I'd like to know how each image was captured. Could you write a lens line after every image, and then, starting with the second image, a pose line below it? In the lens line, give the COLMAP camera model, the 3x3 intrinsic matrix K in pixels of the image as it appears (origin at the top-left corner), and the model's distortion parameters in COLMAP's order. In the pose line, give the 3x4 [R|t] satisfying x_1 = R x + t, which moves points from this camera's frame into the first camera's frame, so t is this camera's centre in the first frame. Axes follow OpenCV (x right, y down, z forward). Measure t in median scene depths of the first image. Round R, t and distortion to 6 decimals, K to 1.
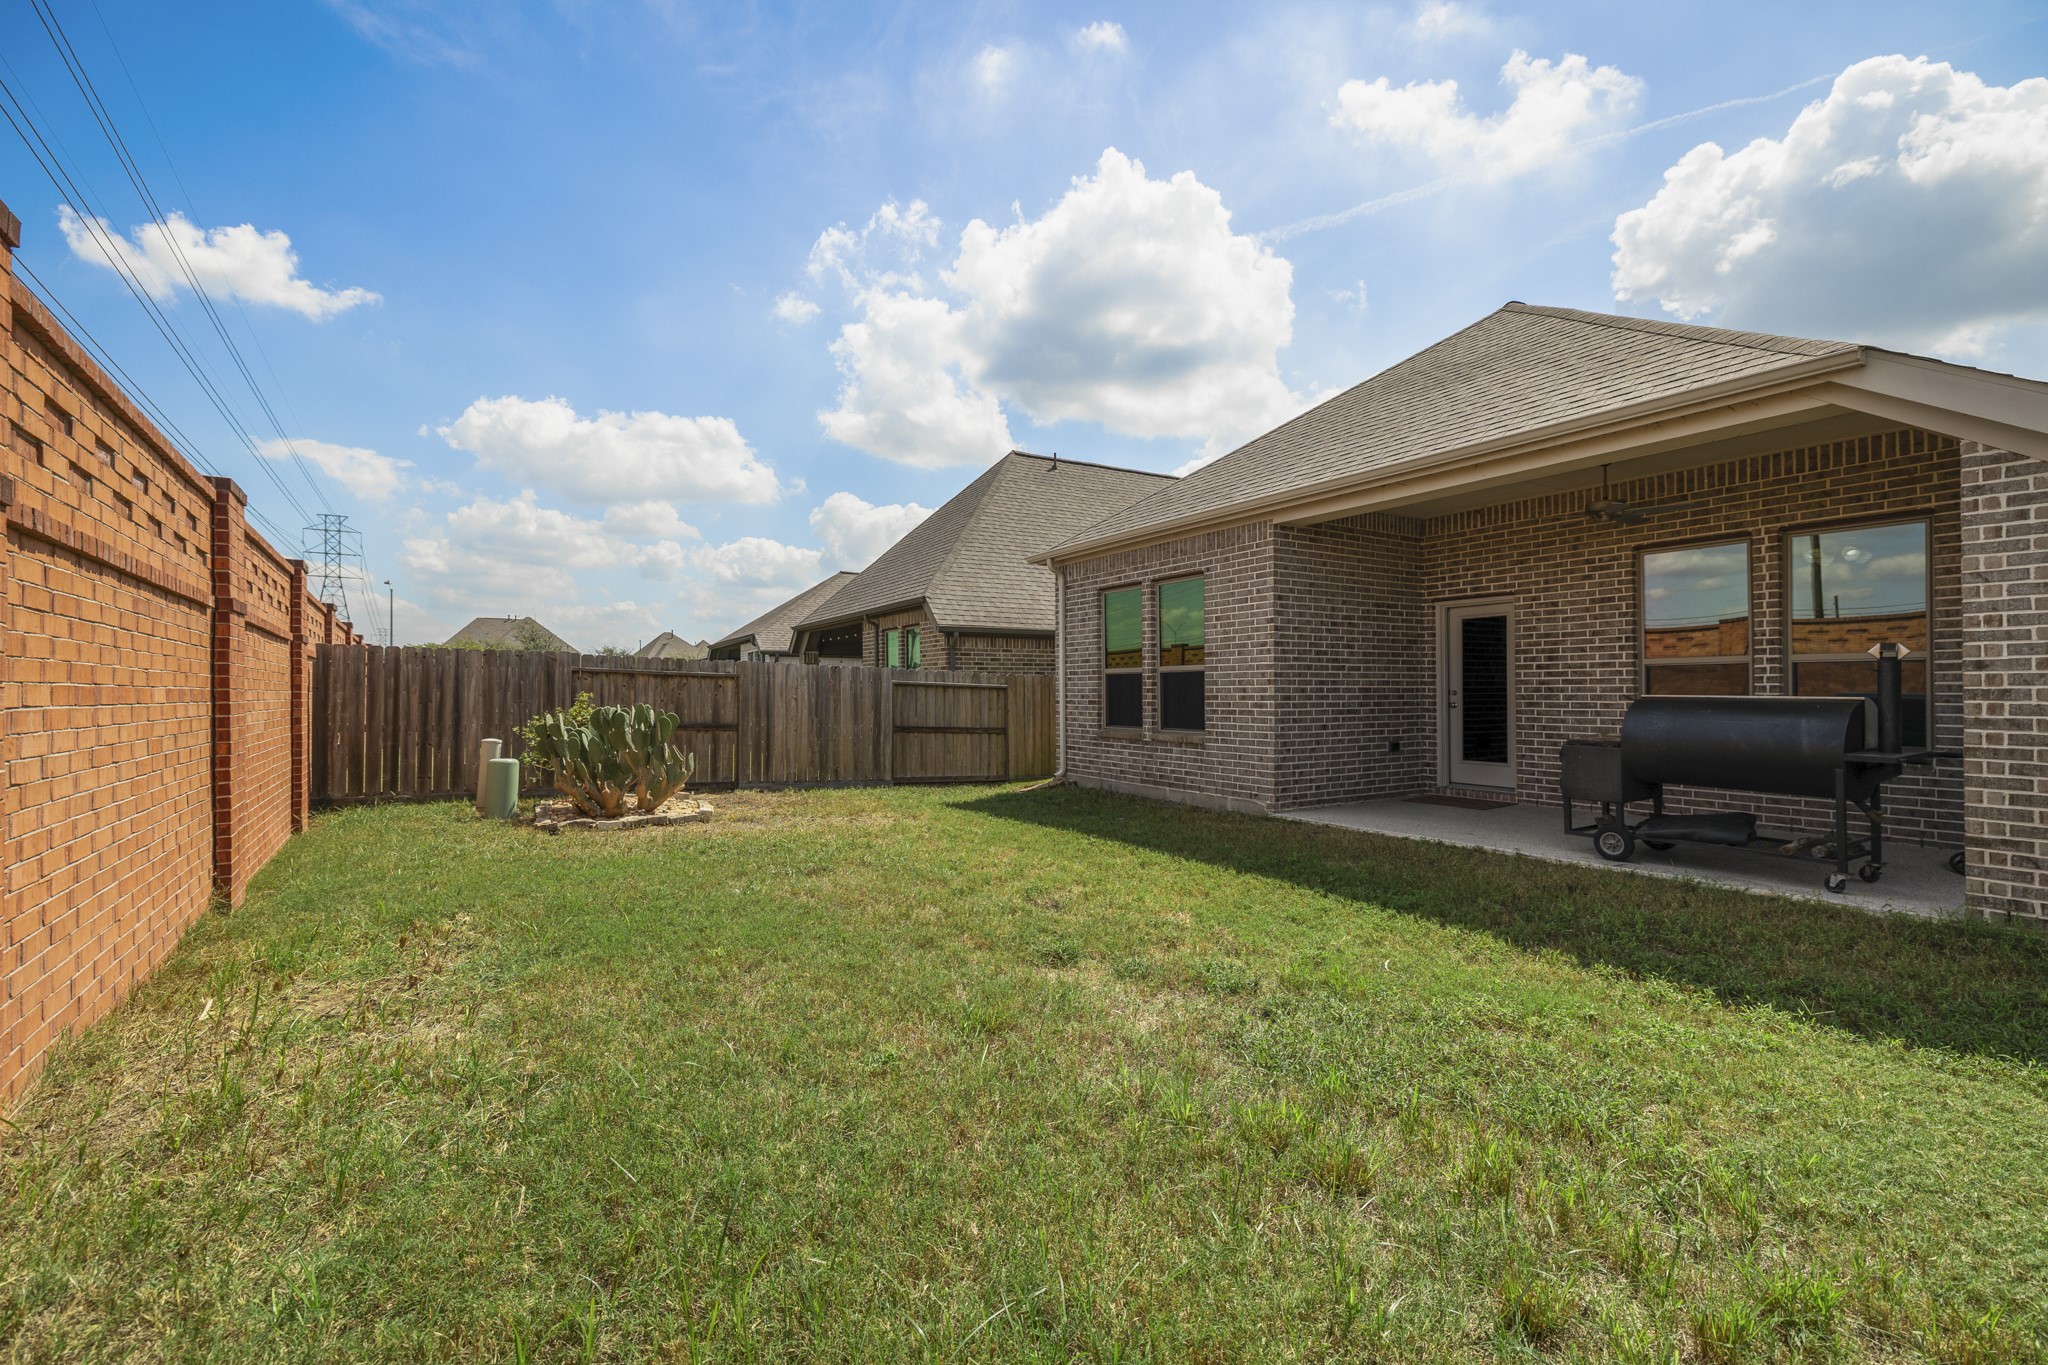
lens RADIAL K [[857.9, 0, 1024.0], [0, 857.9, 682.5], [0, 0, 1]] dist [-0.009614, 0.000379]
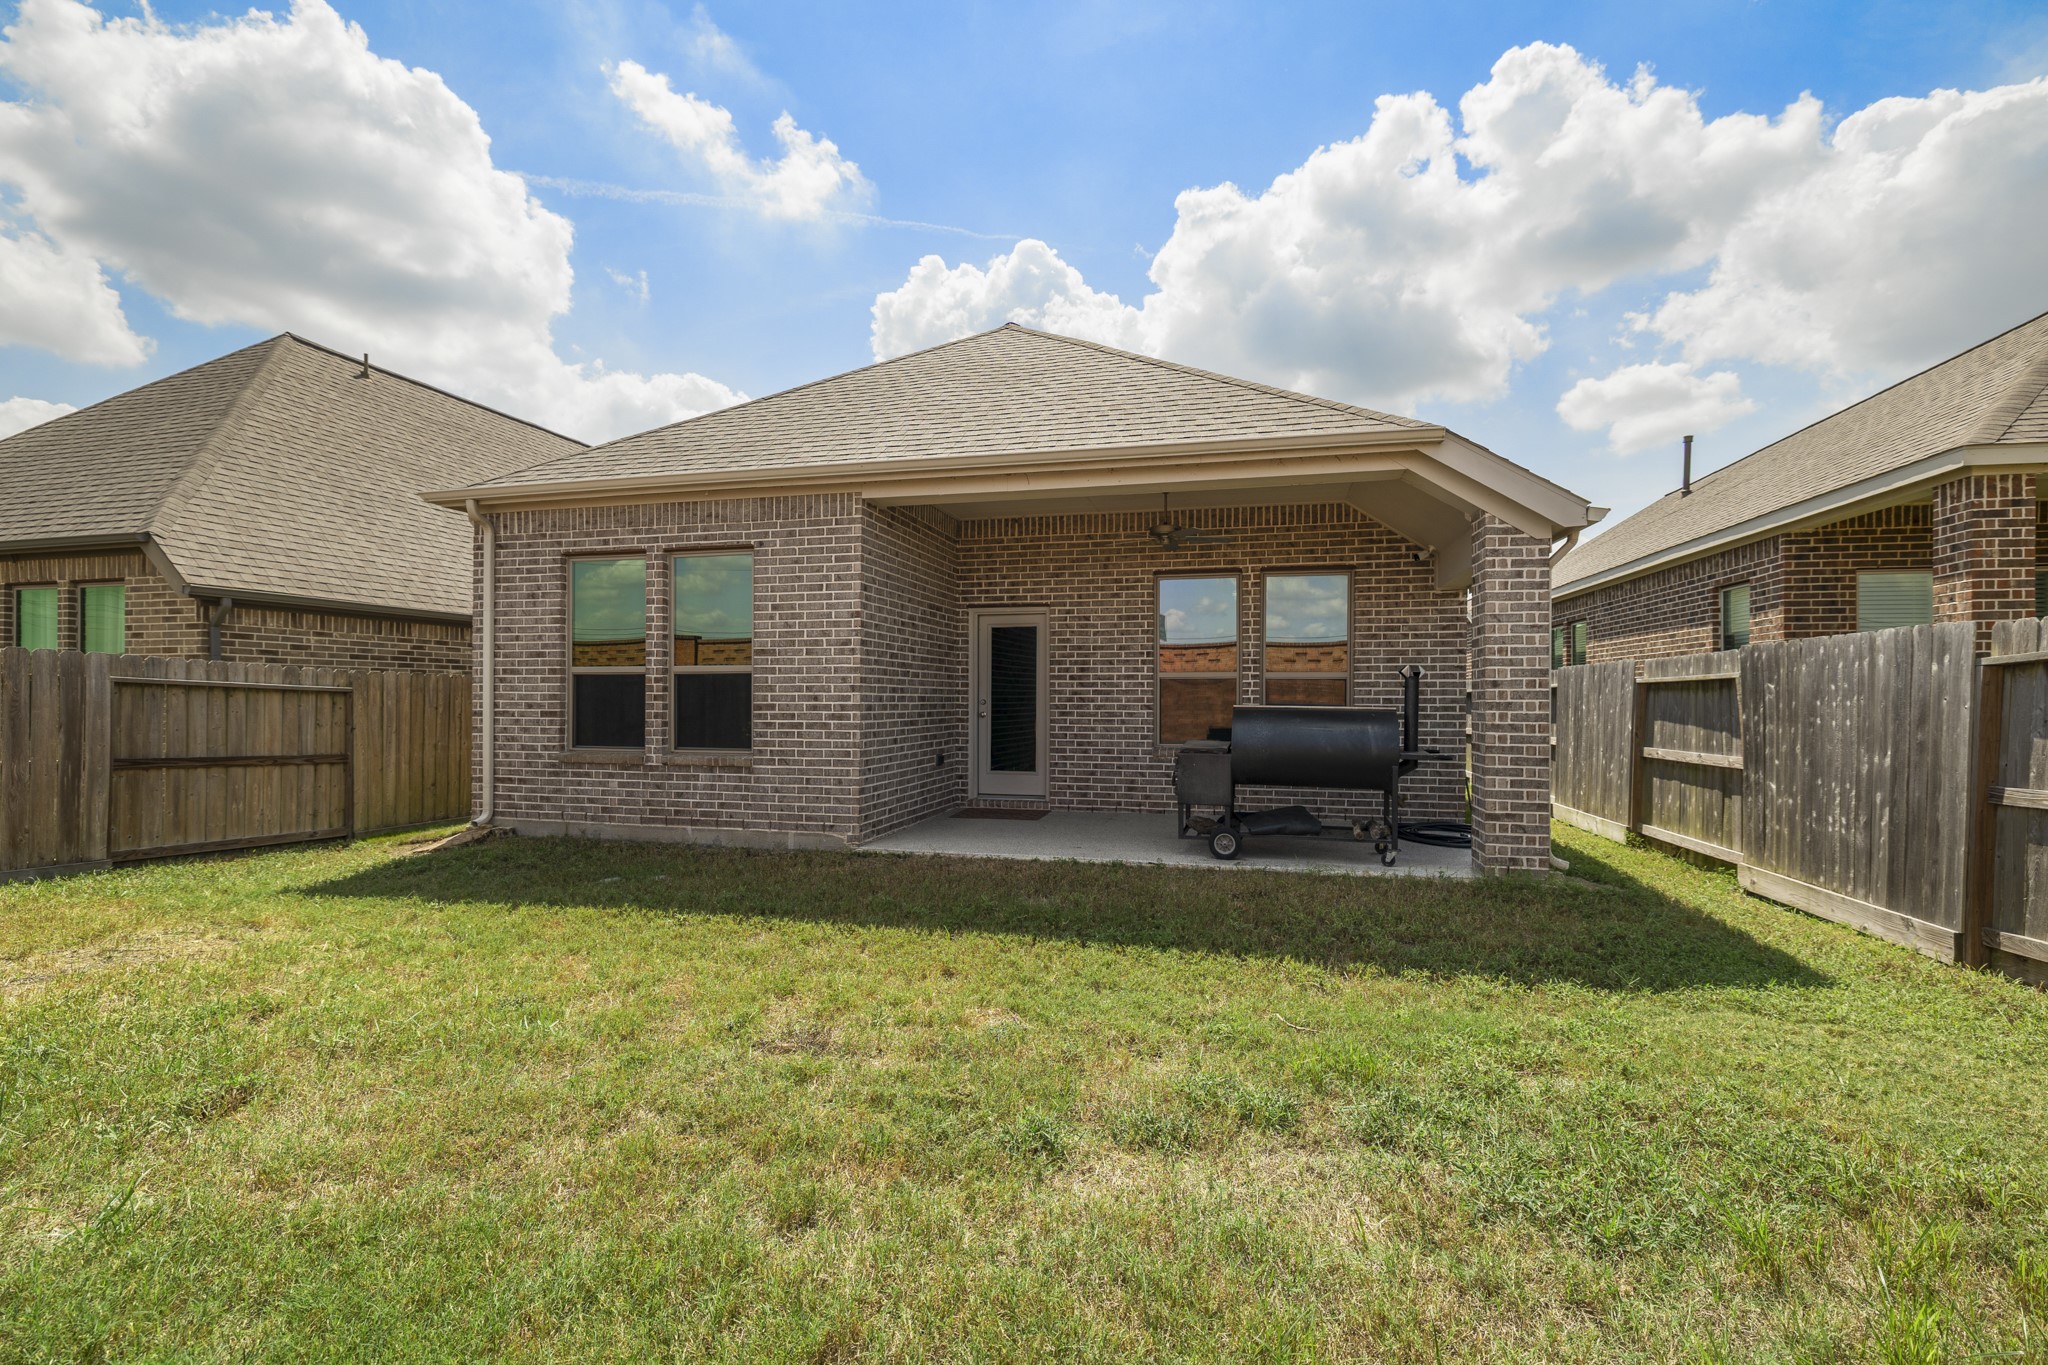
lens RADIAL K [[882.9, 0, 1036.5], [0, 882.9, 689.1], [0, 0, 1]] dist [-0.002640, 0.000132]
pose [[0.712024, 0.013421, 0.702026, -0.181912], [-0.013071, 0.999897, -0.005858, 0.002555], [-0.702033, -0.005005, 0.712127, 0.262820]]
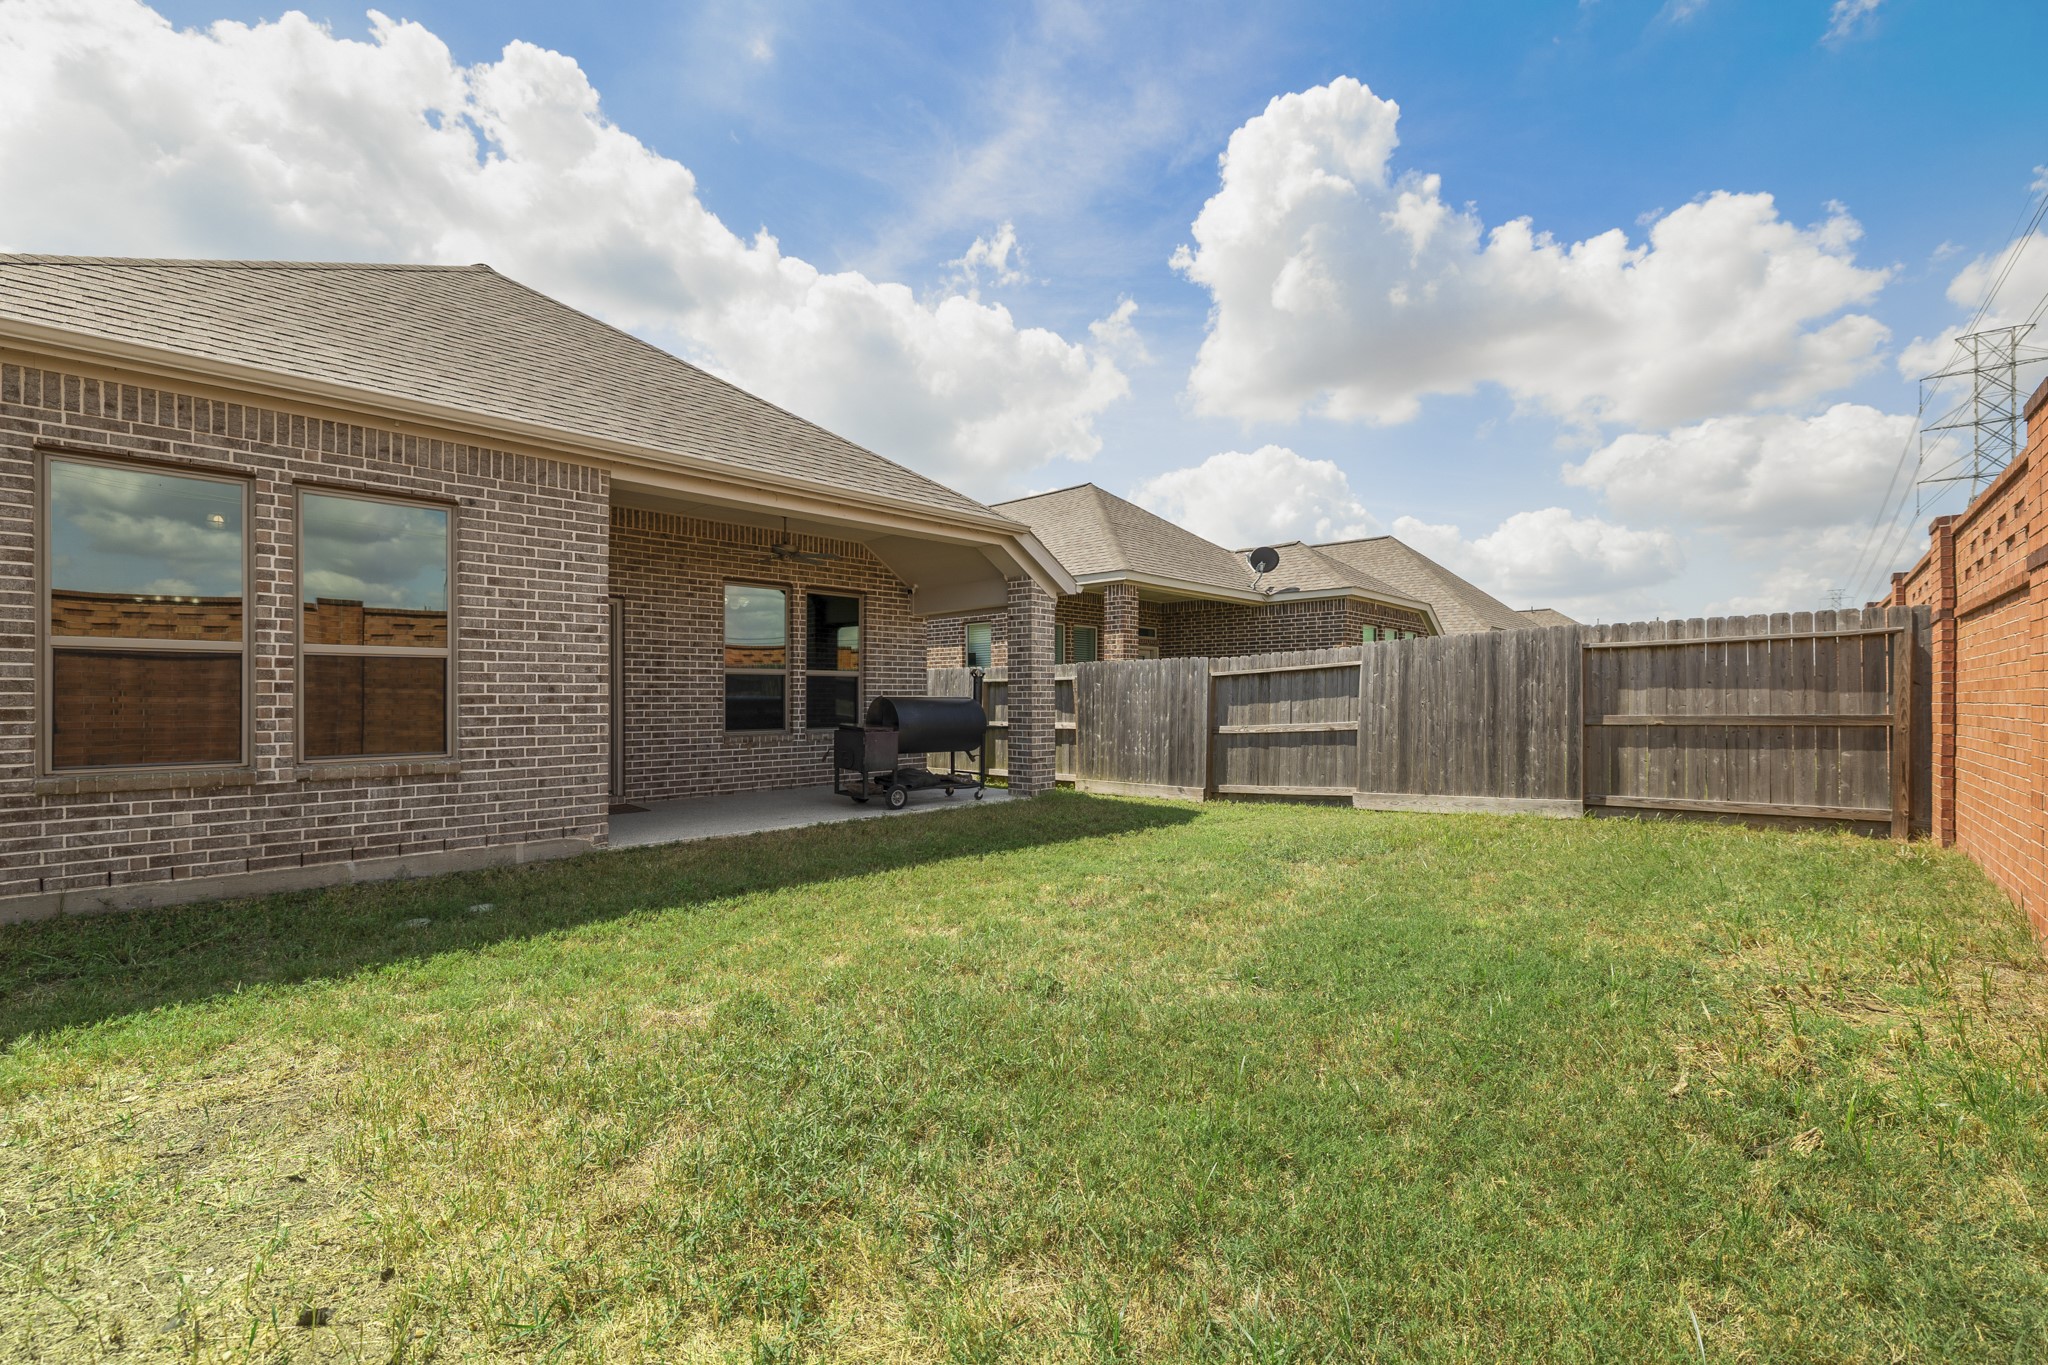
lens RADIAL K [[868.1, 0, 1032.0], [0, 868.1, 692.1], [0, 0, 1]] dist [0.000734, 0.000147]
pose [[-0.243389, 0.010403, 0.969873, -0.557116], [-0.006598, 0.999902, -0.012380, 0.018156], [-0.969906, -0.009412, -0.243297, 0.794348]]
